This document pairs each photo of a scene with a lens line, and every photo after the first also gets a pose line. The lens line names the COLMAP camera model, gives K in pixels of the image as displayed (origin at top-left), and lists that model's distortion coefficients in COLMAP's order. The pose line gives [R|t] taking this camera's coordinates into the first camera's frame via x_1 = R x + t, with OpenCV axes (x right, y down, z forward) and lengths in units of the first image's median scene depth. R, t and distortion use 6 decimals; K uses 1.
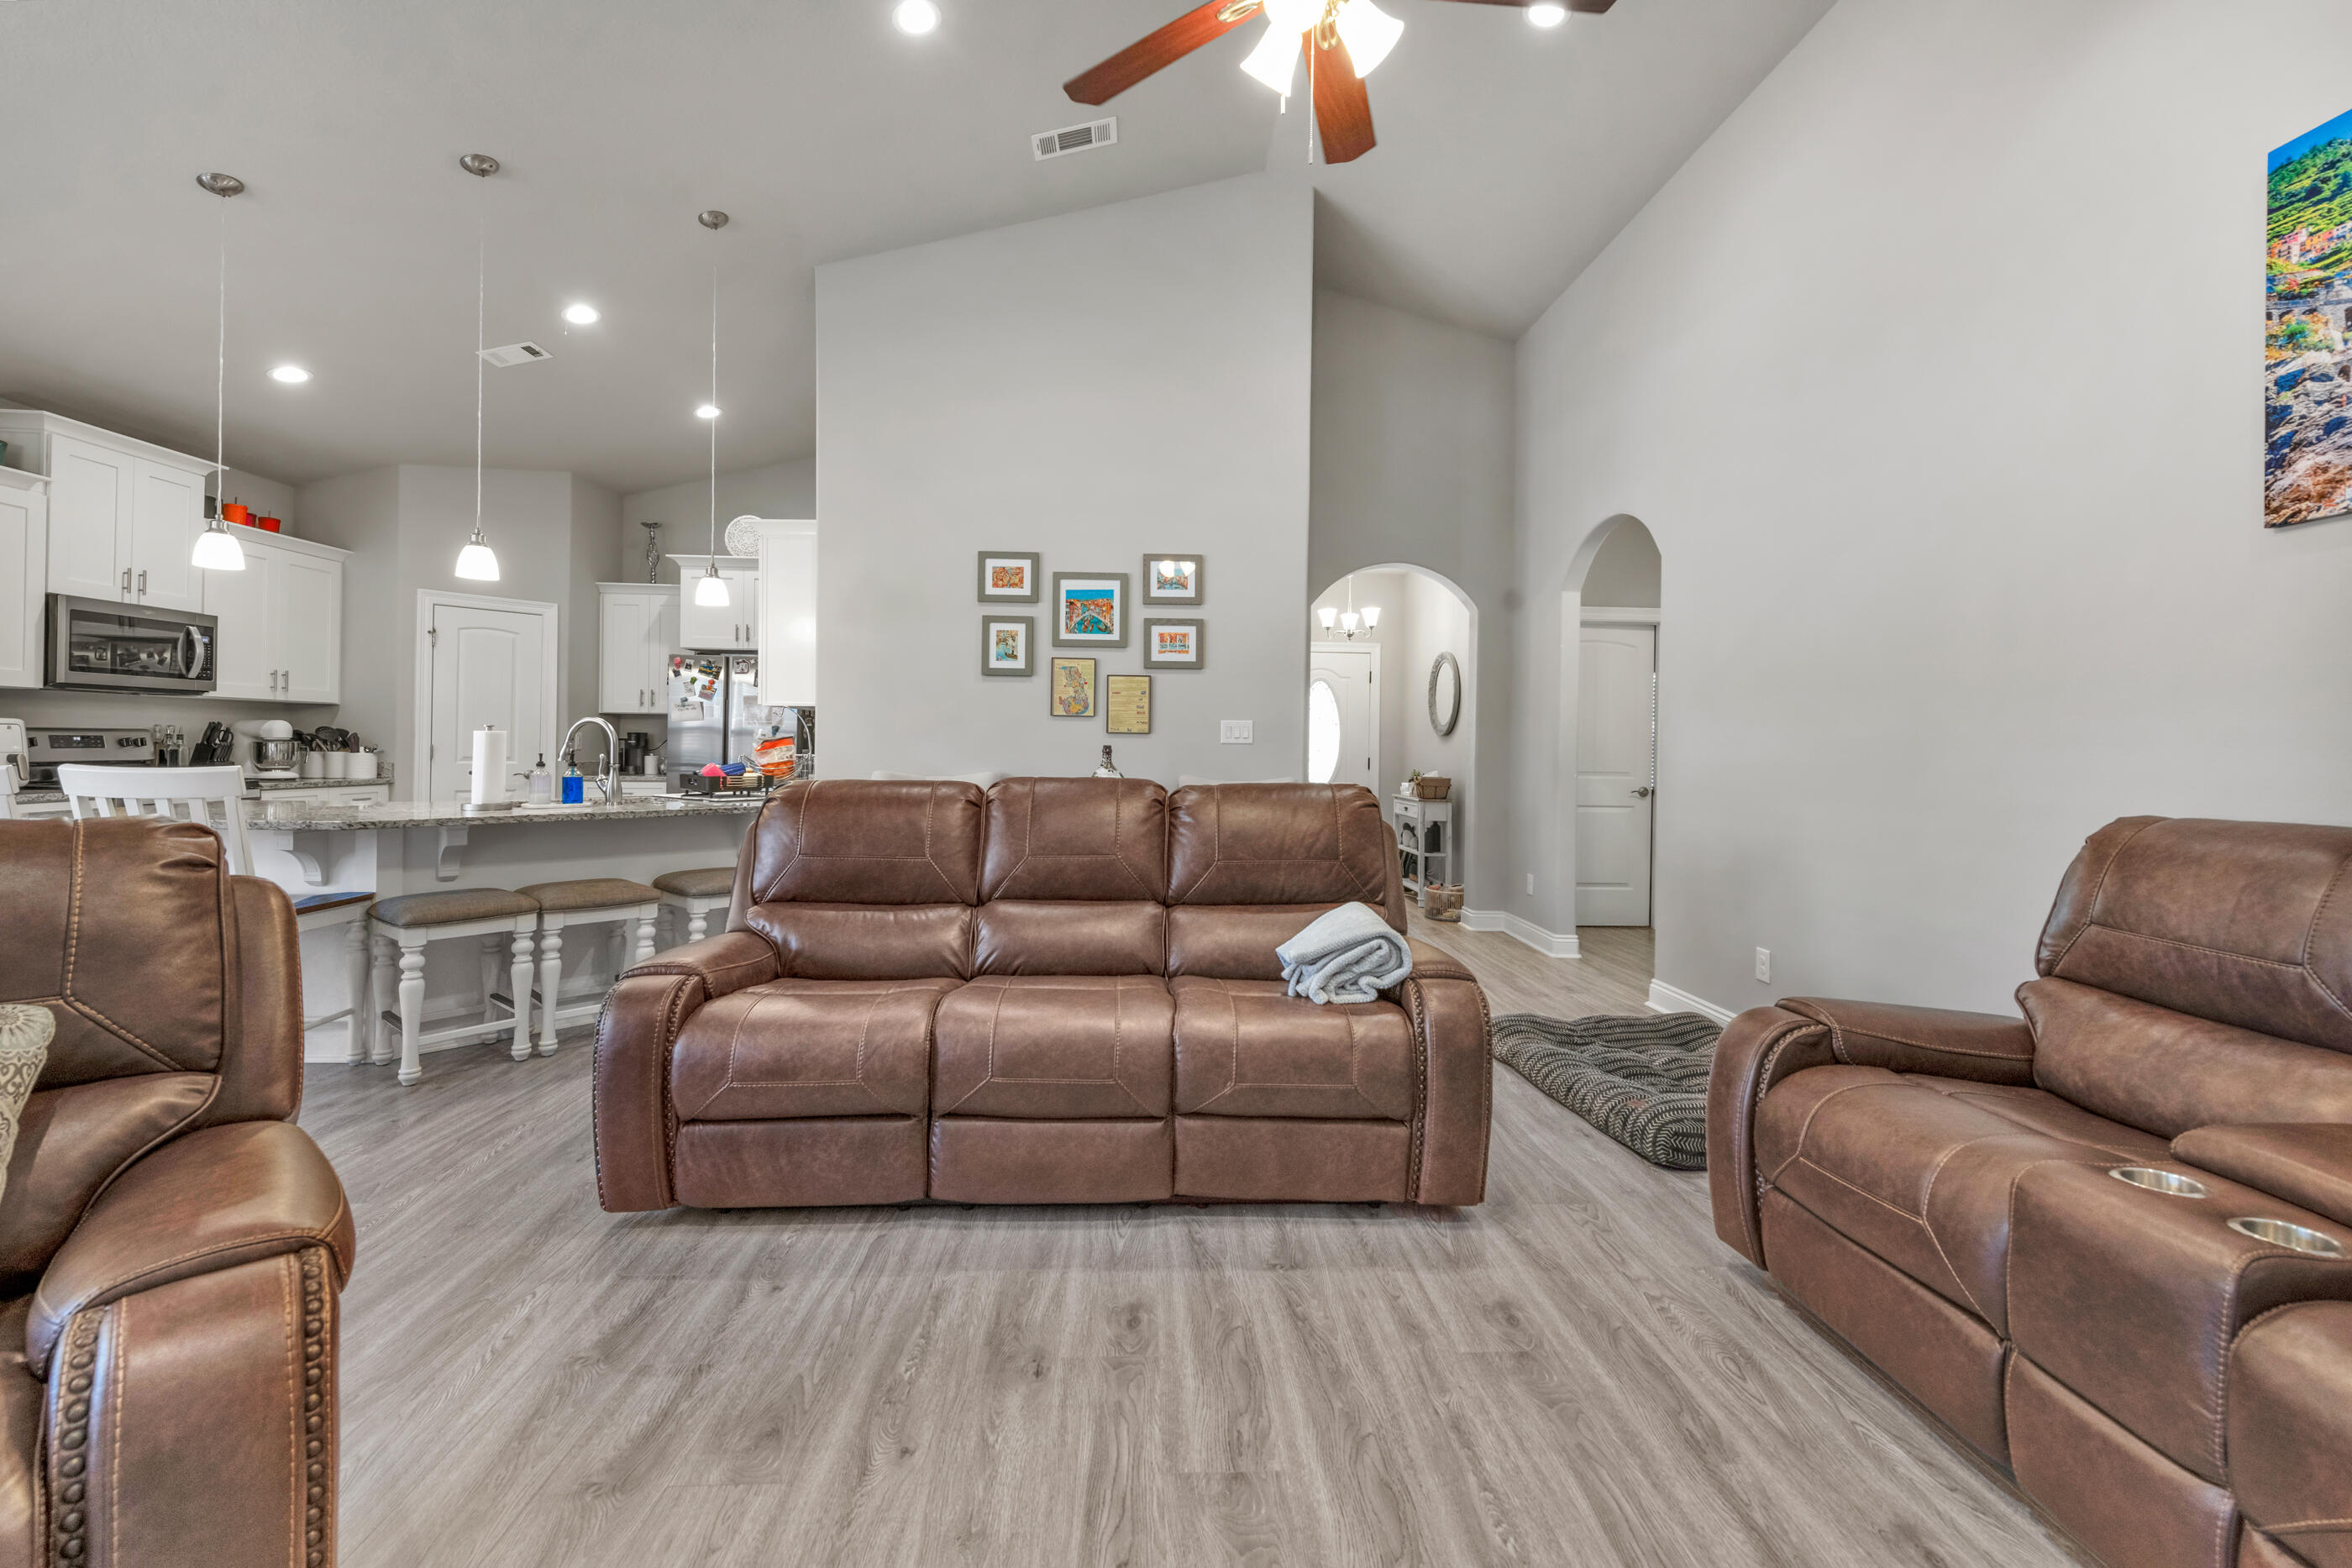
lens RADIAL K [[959.6, 0, 1171.7], [0, 959.6, 735.0], [0, 0, 1]] dist [0.007776, -0.000265]
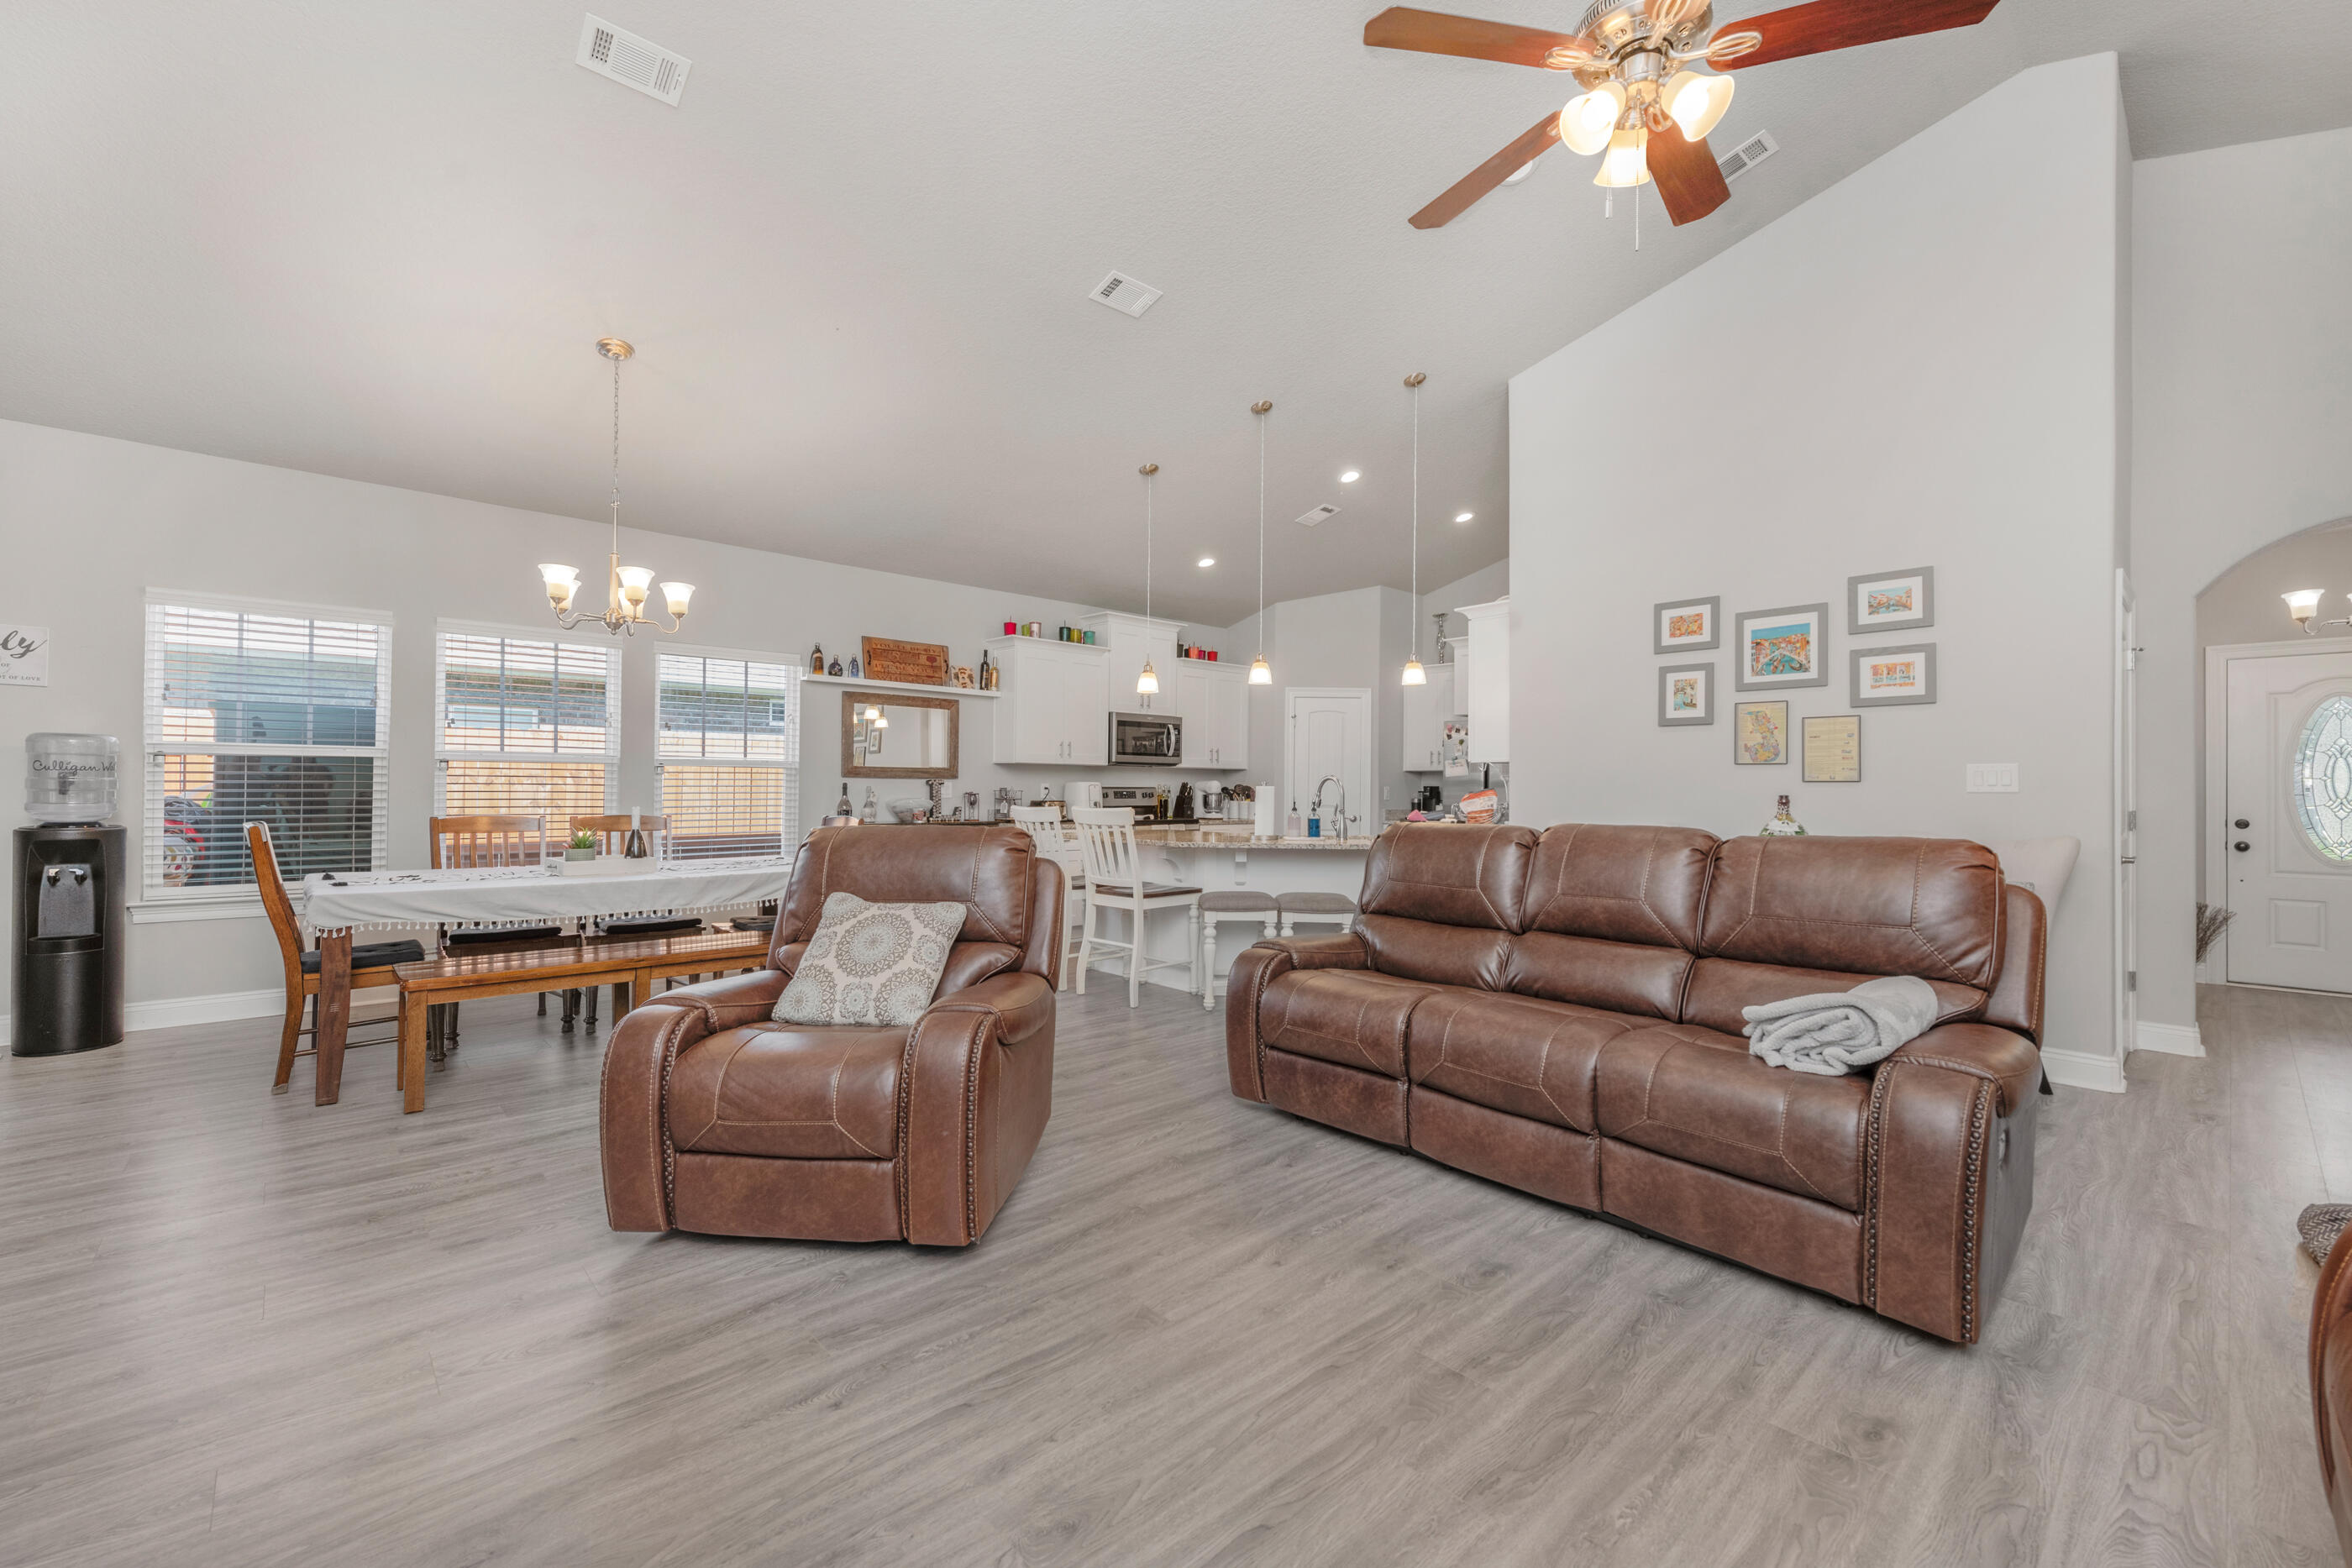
lens RADIAL K [[941.8, 0, 1195.9], [0, 941.8, 785.0], [0, 0, 1]] dist [-0.000685, -0.000269]
pose [[0.651072, -0.011625, -0.758927, 0.236405], [0.009234, 0.999930, -0.007395, 0.002513], [0.758960, -0.002193, 0.651134, -0.015892]]
